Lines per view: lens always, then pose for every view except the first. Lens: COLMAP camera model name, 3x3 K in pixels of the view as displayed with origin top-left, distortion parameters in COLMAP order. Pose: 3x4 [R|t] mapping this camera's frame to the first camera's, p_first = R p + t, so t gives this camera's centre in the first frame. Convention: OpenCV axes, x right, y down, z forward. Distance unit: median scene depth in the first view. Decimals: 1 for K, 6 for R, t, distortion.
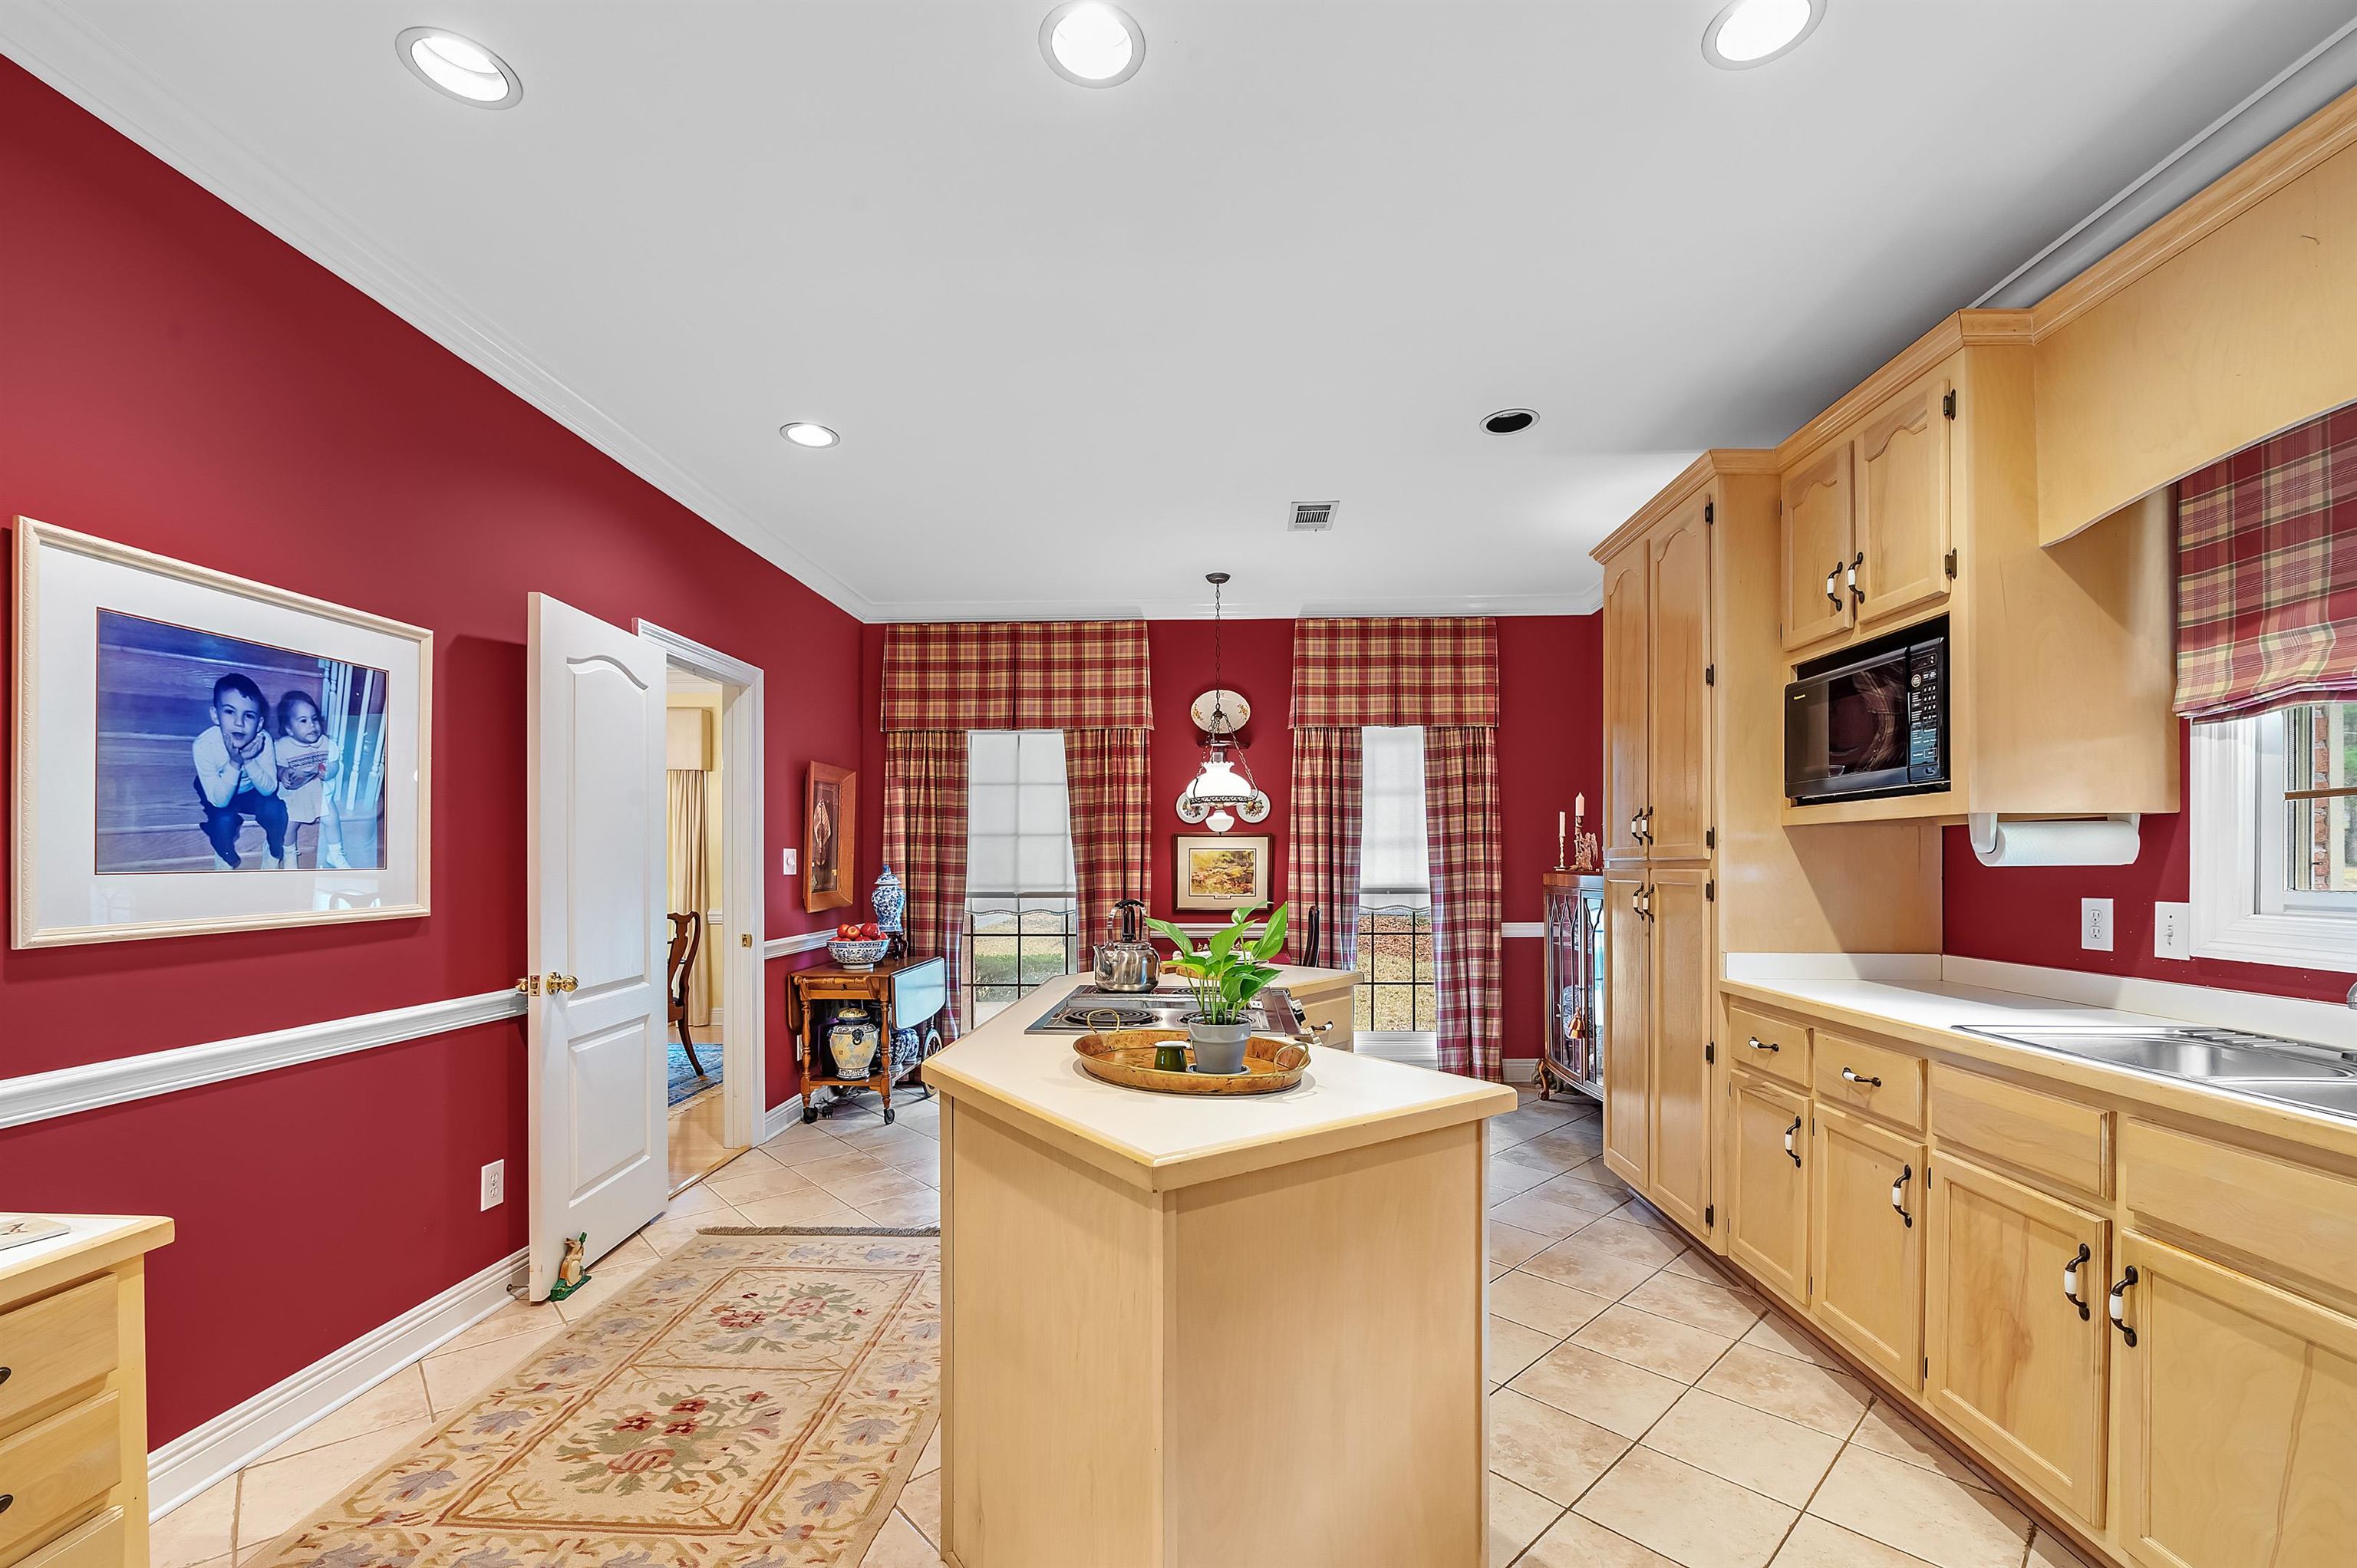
lens RADIAL K [[980.1, 0, 1187.1], [0, 980.1, 862.5], [0, 0, 1]] dist [-0.002898, -0.000912]
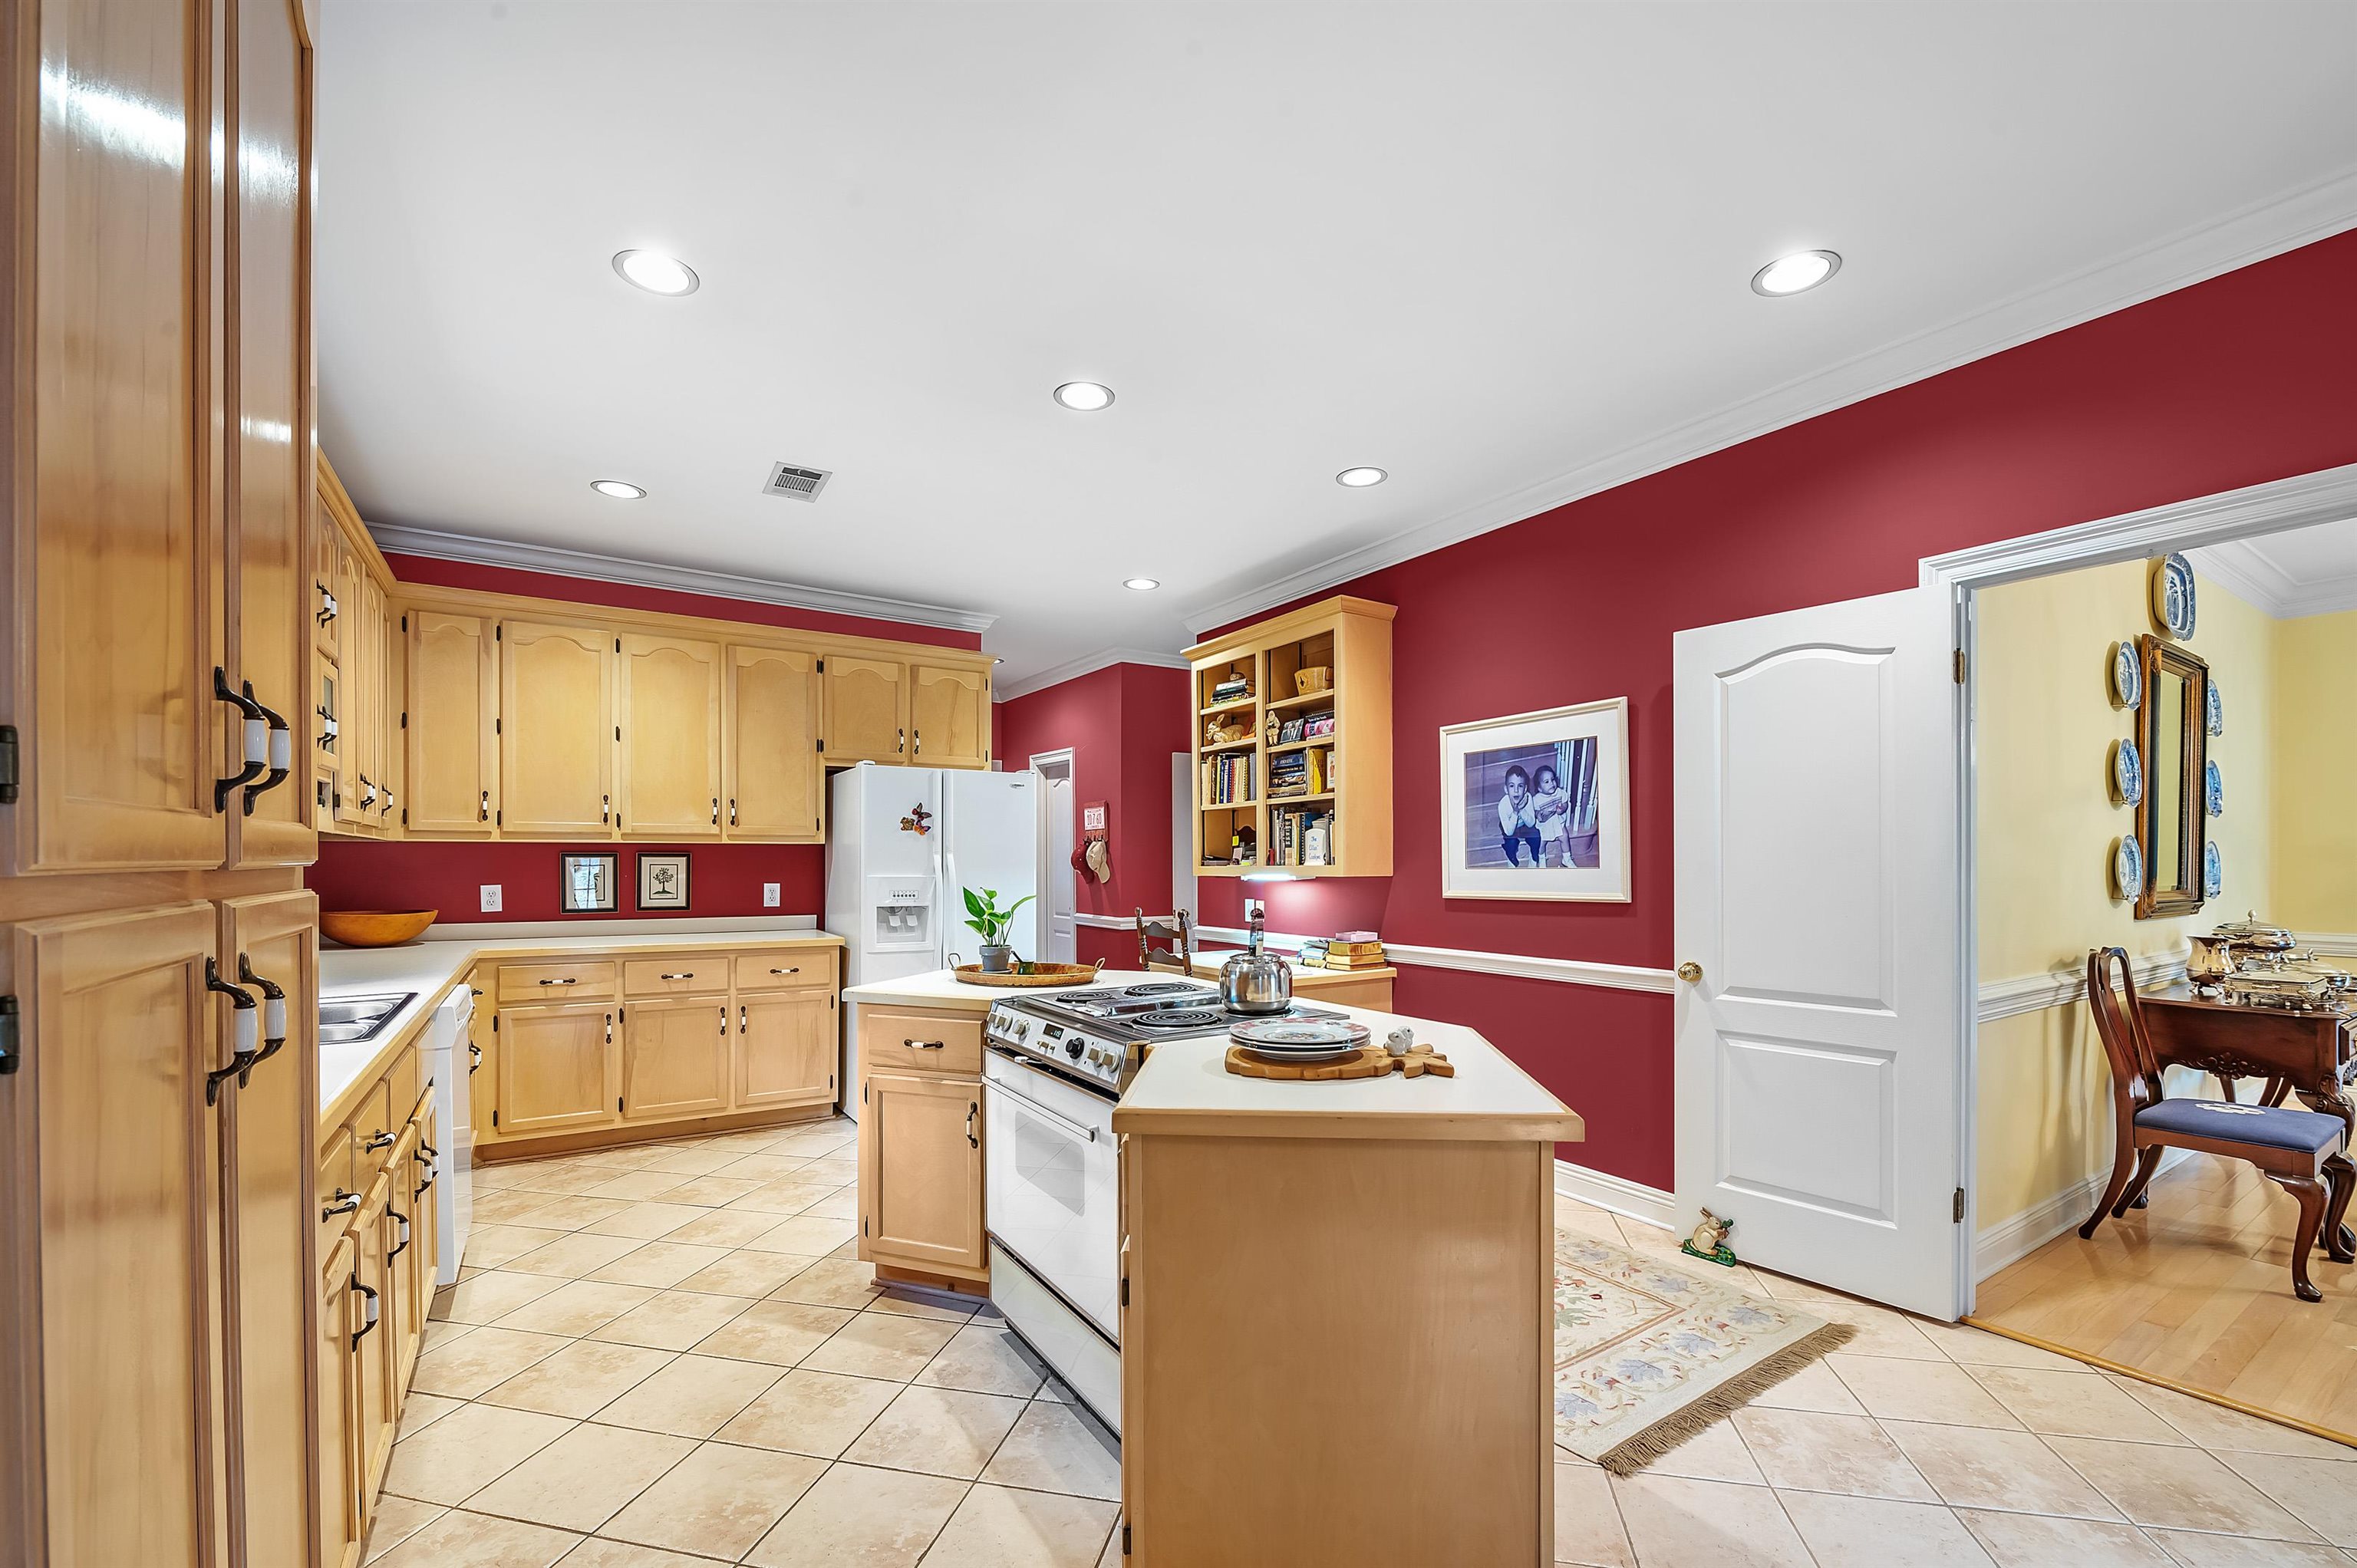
lens RADIAL K [[980.1, 0, 1187.1], [0, 980.1, 862.5], [0, 0, 1]] dist [-0.002898, -0.000912]
pose [[-0.818919, 0.002514, -0.573903, 0.250849], [0.002488, 0.999997, 0.000831, -0.002318], [0.573903, -0.000747, -0.818923, 0.842106]]
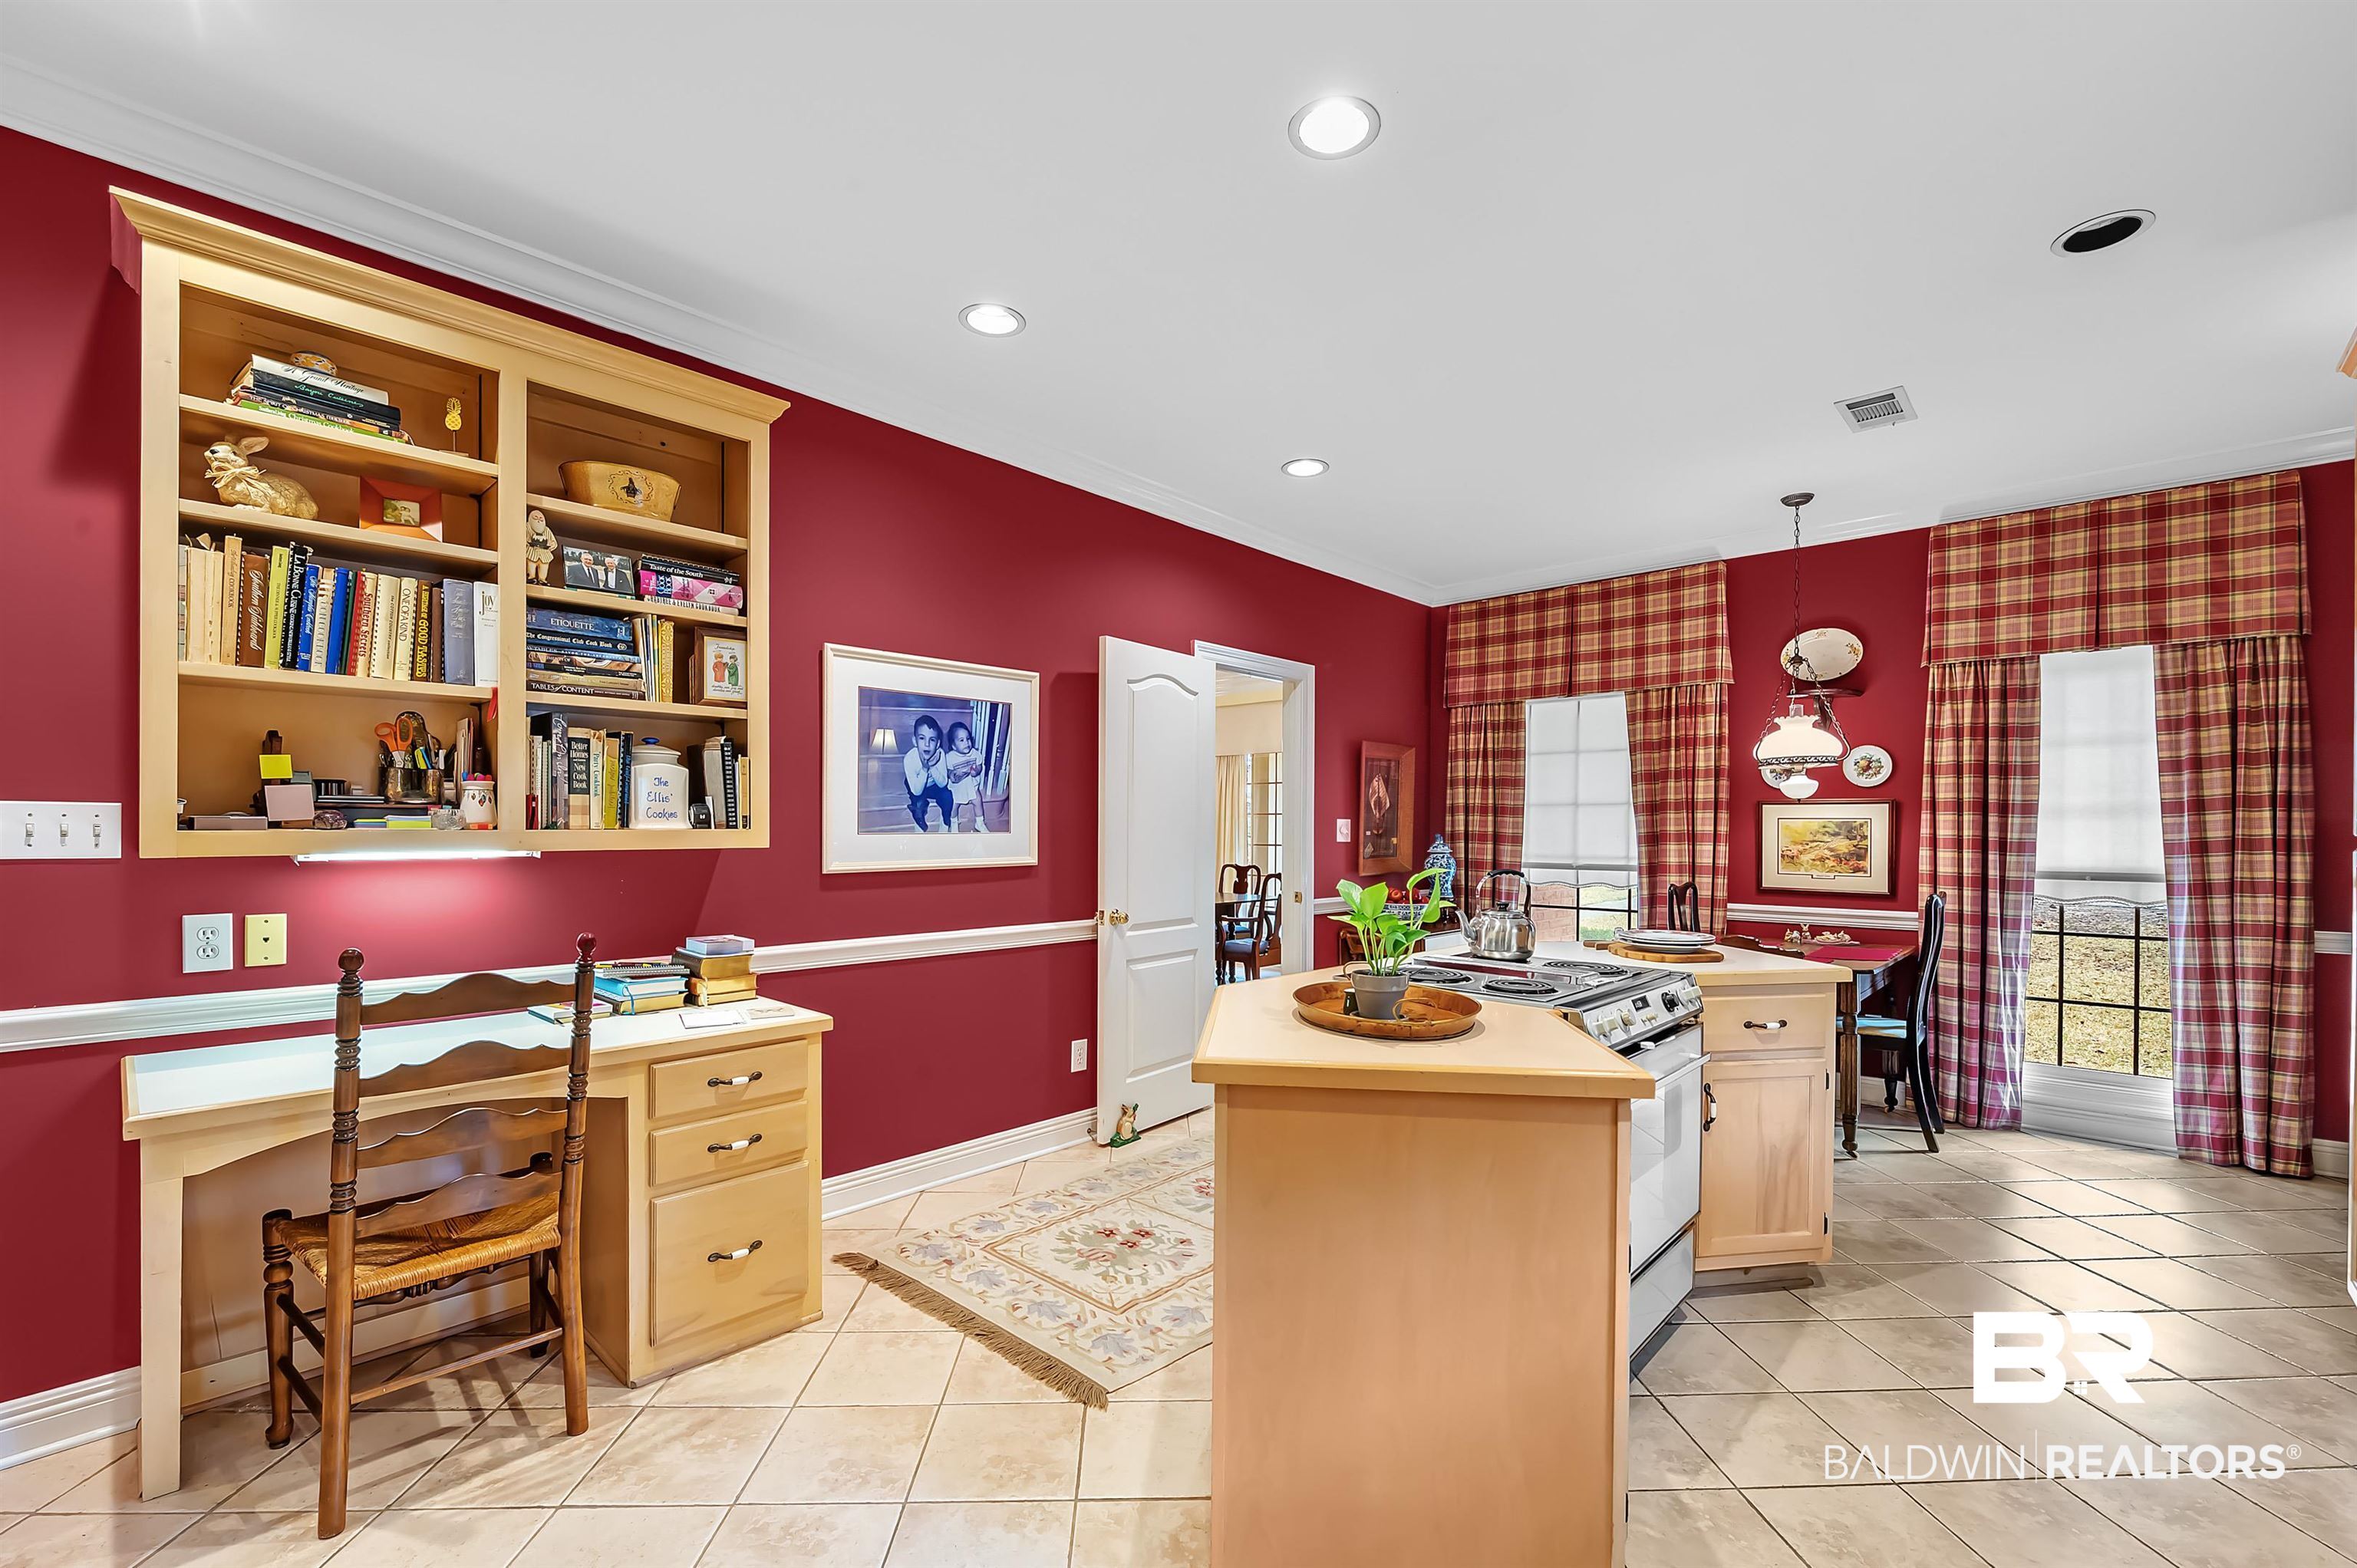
lens RADIAL K [[1002.3, 0, 1172.6], [0, 1002.3, 833.2], [0, 0, 1]] dist [-0.001011, -0.000669]
pose [[0.756984, 0.008529, -0.653378, 0.178767], [-0.007840, 0.999961, 0.003971, -0.000642], [0.653387, 0.002117, 0.757021, -0.008518]]
